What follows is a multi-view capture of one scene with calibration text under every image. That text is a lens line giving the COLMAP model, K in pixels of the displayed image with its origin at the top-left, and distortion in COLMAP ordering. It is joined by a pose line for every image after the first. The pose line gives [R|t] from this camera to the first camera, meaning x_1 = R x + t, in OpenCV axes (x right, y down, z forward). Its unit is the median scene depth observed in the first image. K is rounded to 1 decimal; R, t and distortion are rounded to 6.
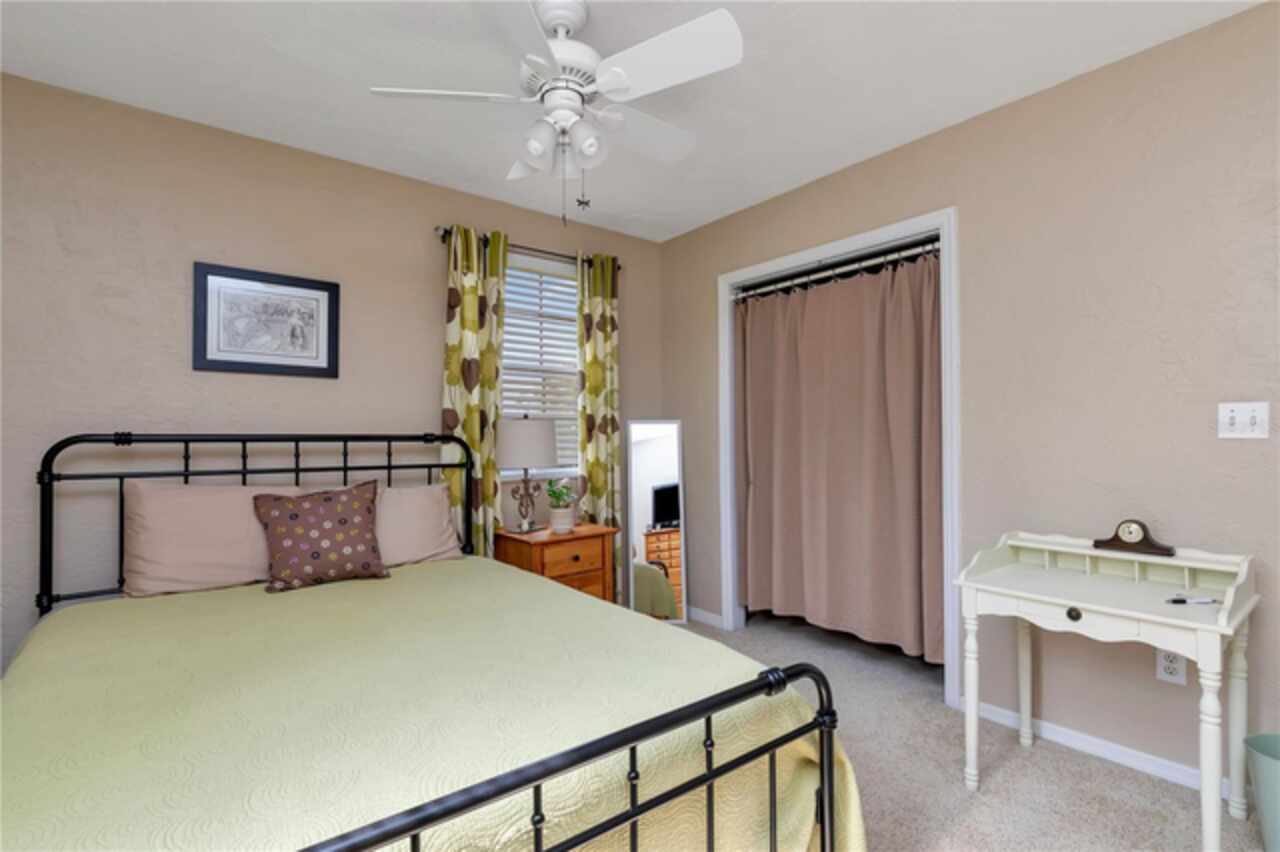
lens RADIAL K [[606.3, 0, 637.6], [0, 606.3, 410.5], [0, 0, 1]] dist [0.003921, 0.000850]
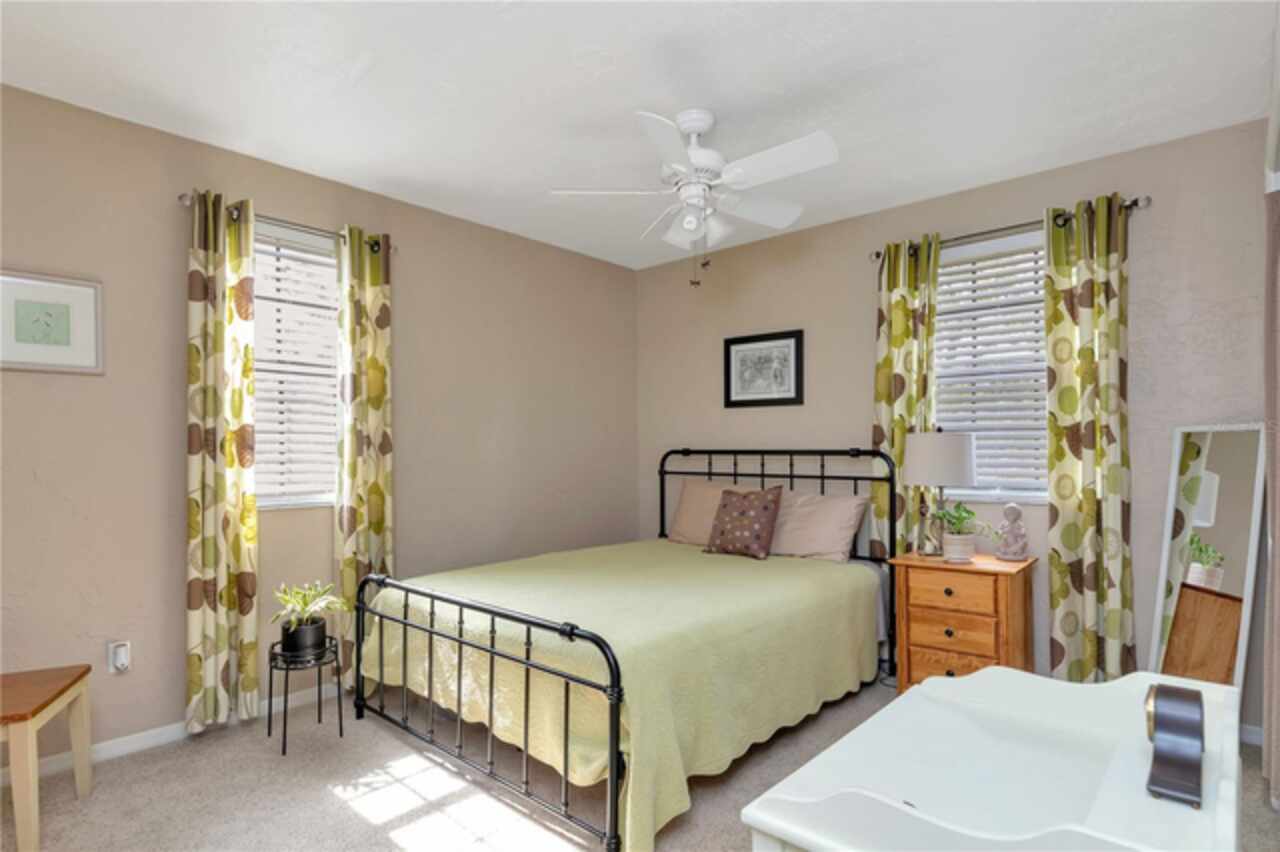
lens RADIAL K [[649.0, 0, 640.0], [0, 649.0, 426.0], [0, 0, 1]] dist [0.000680, -0.017451]
pose [[0.182049, -0.037223, -0.982585, 0.778646], [0.041286, 0.998691, -0.030184, 0.017517], [0.982422, -0.035072, 0.183348, 0.428099]]
